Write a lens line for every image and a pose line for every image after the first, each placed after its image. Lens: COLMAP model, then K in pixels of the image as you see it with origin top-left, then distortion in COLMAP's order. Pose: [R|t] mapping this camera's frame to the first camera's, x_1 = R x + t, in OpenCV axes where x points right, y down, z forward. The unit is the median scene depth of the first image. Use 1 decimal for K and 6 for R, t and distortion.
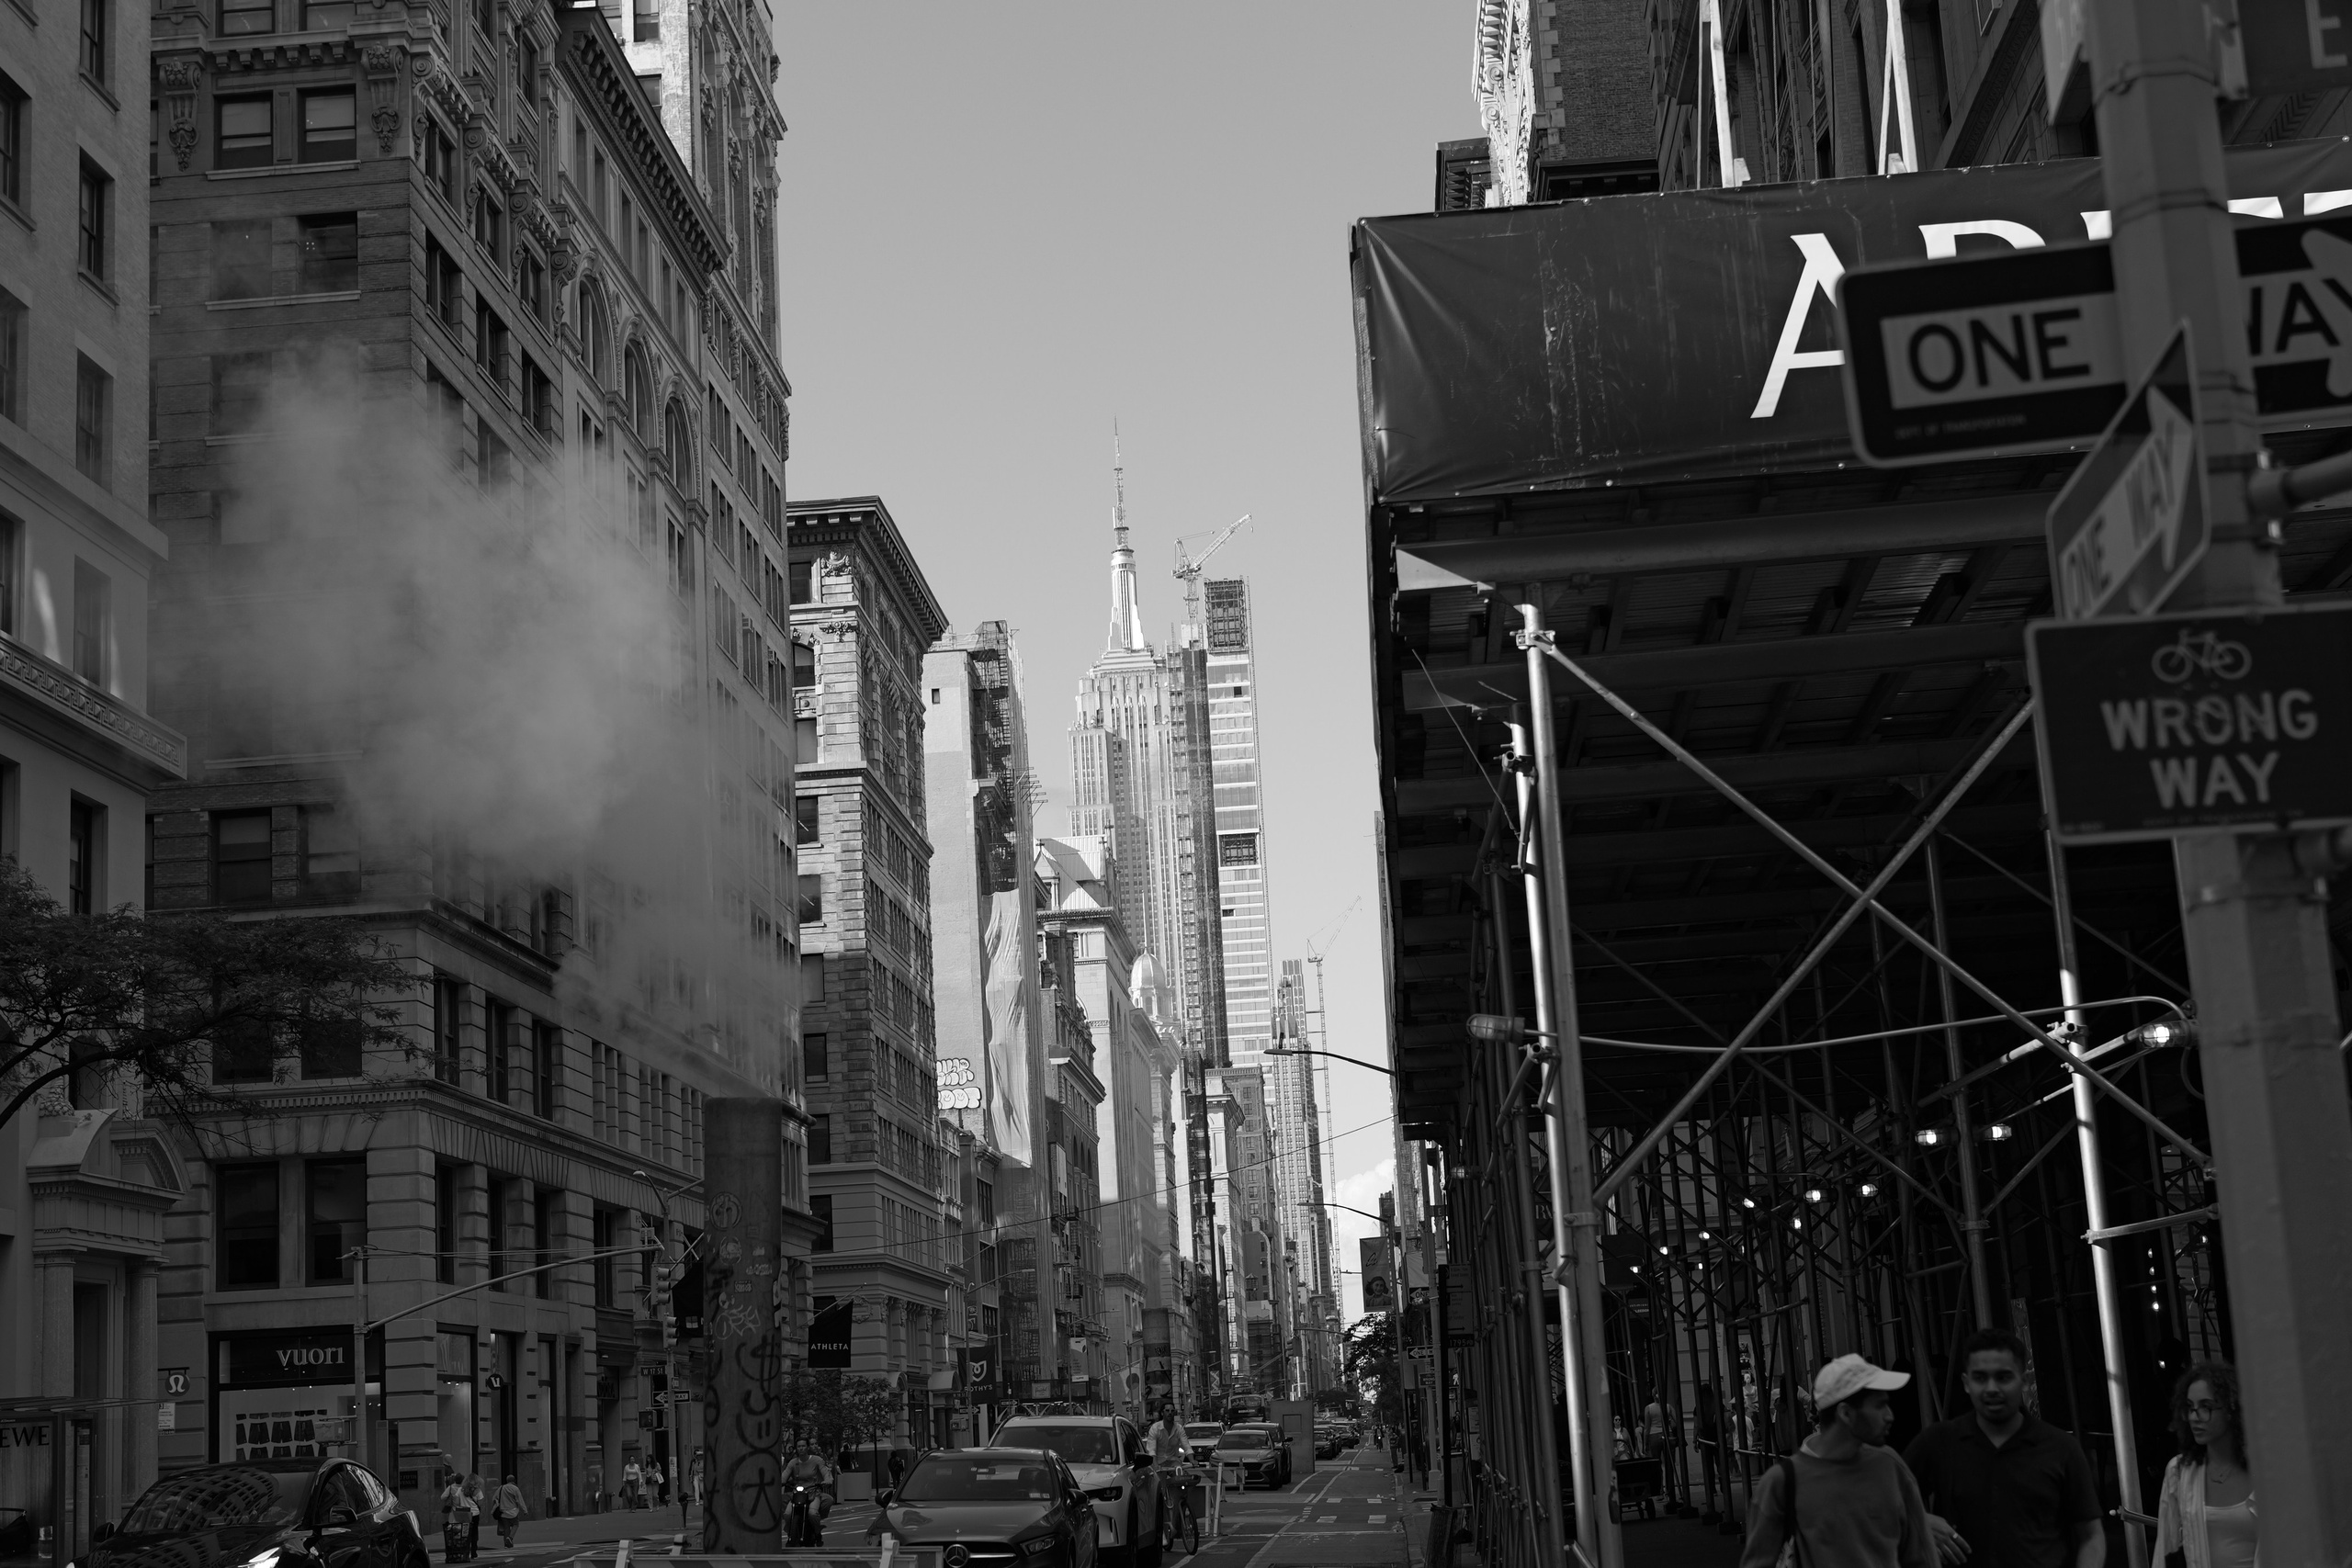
lens RADIAL K [[3322.3, 0, 1168.6], [0, 3322.3, 789.8], [0, 0, 1]] dist [0.006533, 0.000000]
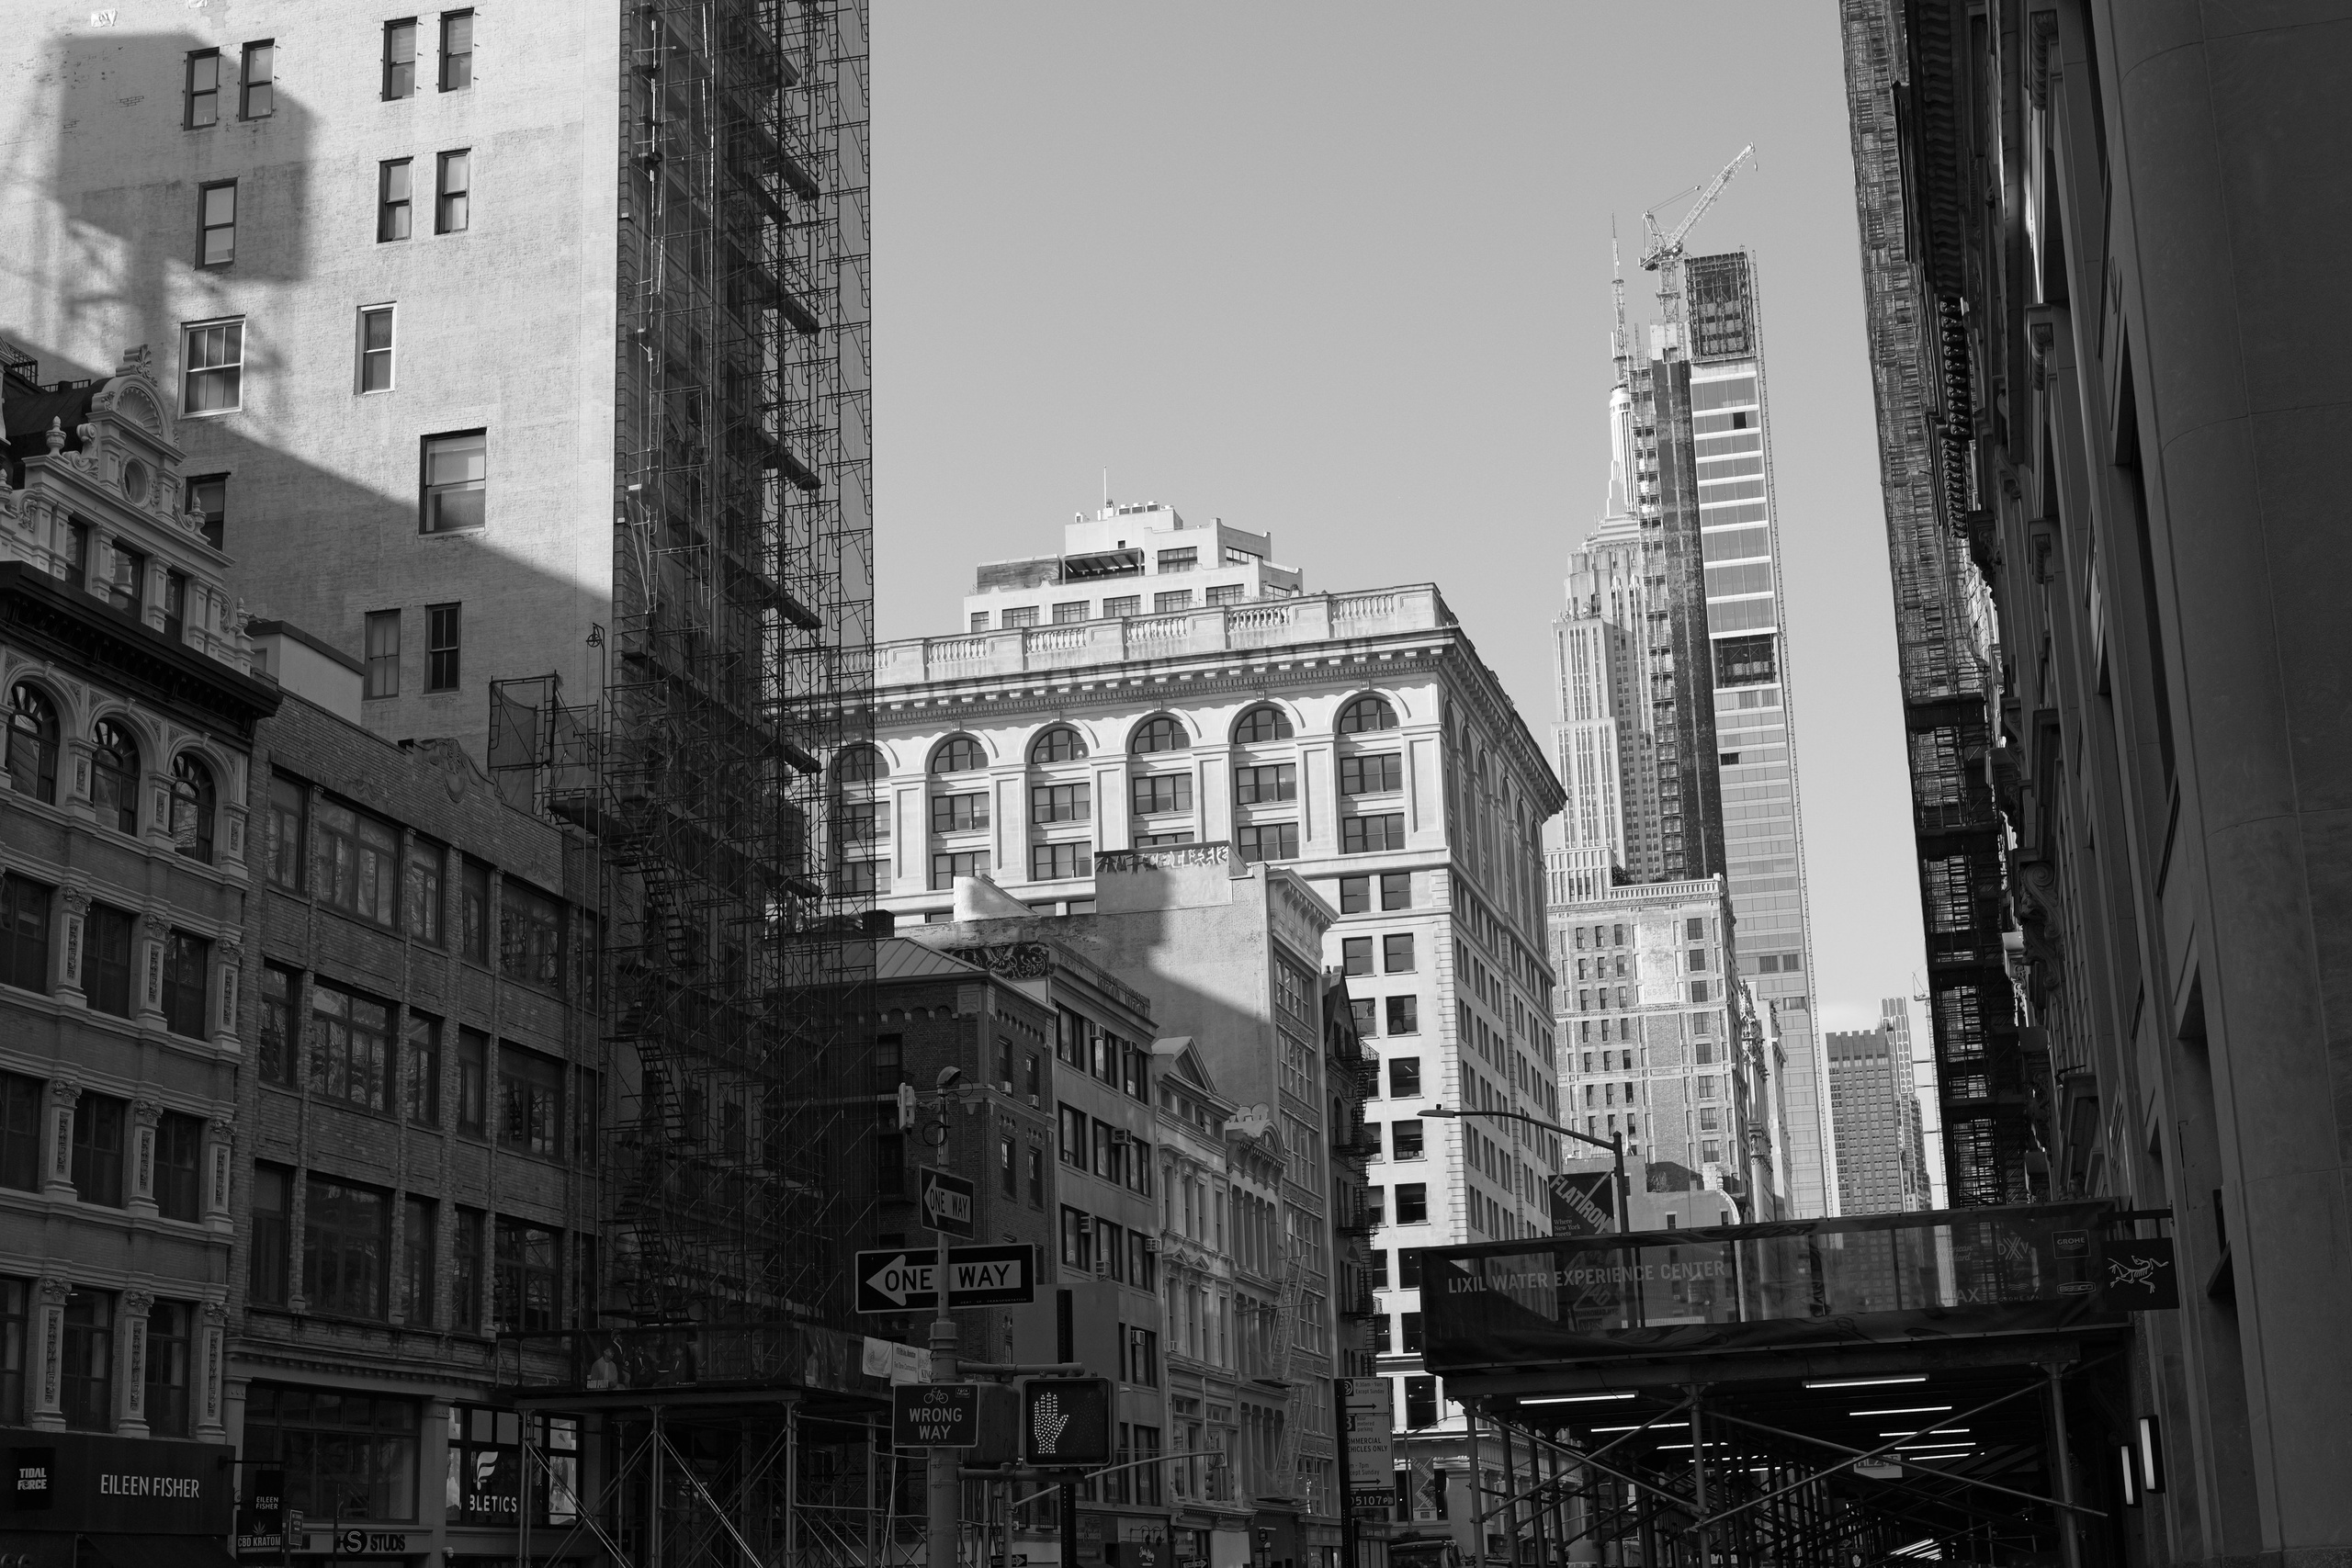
lens RADIAL K [[3322.3, 0, 1166.0], [0, 3322.3, 784.7], [0, 0, 1]] dist [0.006533, 0.000000]
pose [[0.982605, -0.023286, -0.184240, 0.199049], [0.015833, 0.999000, -0.041819, 0.458977], [0.185029, 0.038175, 0.981991, 2.435592]]
